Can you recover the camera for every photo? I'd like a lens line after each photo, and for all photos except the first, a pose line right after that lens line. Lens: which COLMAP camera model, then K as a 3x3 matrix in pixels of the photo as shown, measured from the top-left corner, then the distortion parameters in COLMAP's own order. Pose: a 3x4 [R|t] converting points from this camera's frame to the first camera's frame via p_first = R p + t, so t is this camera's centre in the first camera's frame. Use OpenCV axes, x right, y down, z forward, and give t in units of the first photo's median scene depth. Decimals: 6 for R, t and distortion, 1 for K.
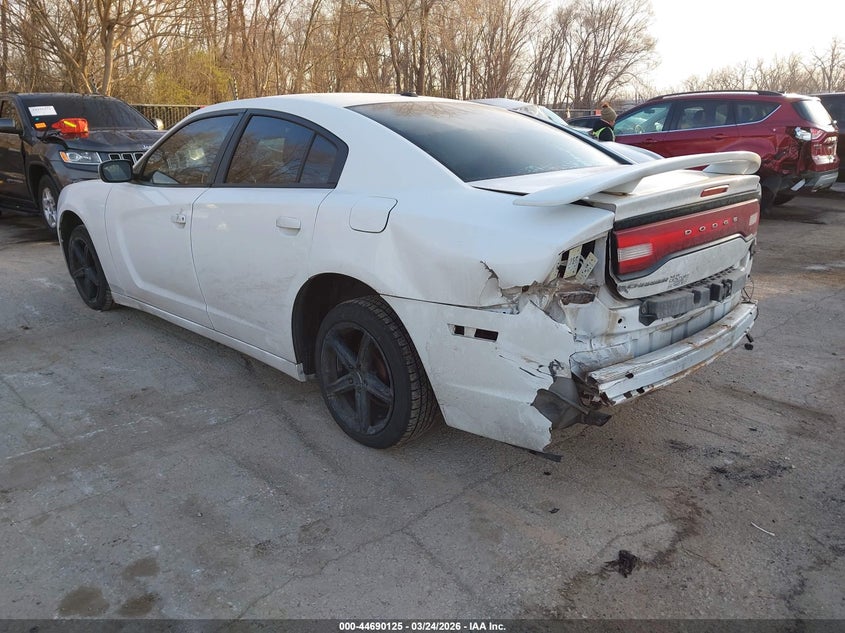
lens RADIAL K [[680.9, 0, 422.5], [0, 680.9, 316.5], [0, 0, 1]] dist [0.119216, -0.242676]
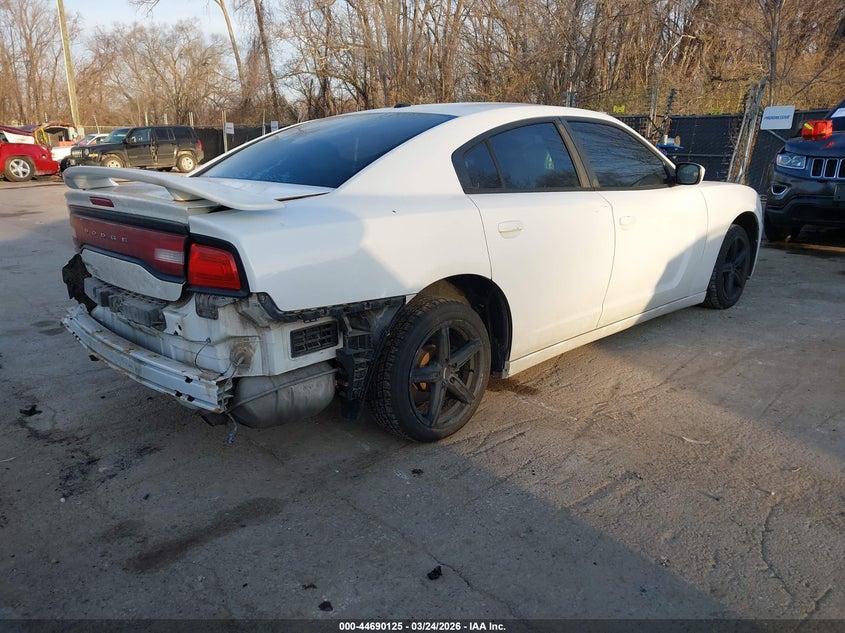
lens RADIAL K [[680.9, 0, 422.5], [0, 680.9, 316.5], [0, 0, 1]] dist [0.119216, -0.242676]
pose [[0.033051, 0.330440, -0.943248, 1.403506], [-0.330483, 0.894289, 0.301708, -0.476304], [0.943233, 0.301756, 0.138762, 1.286897]]
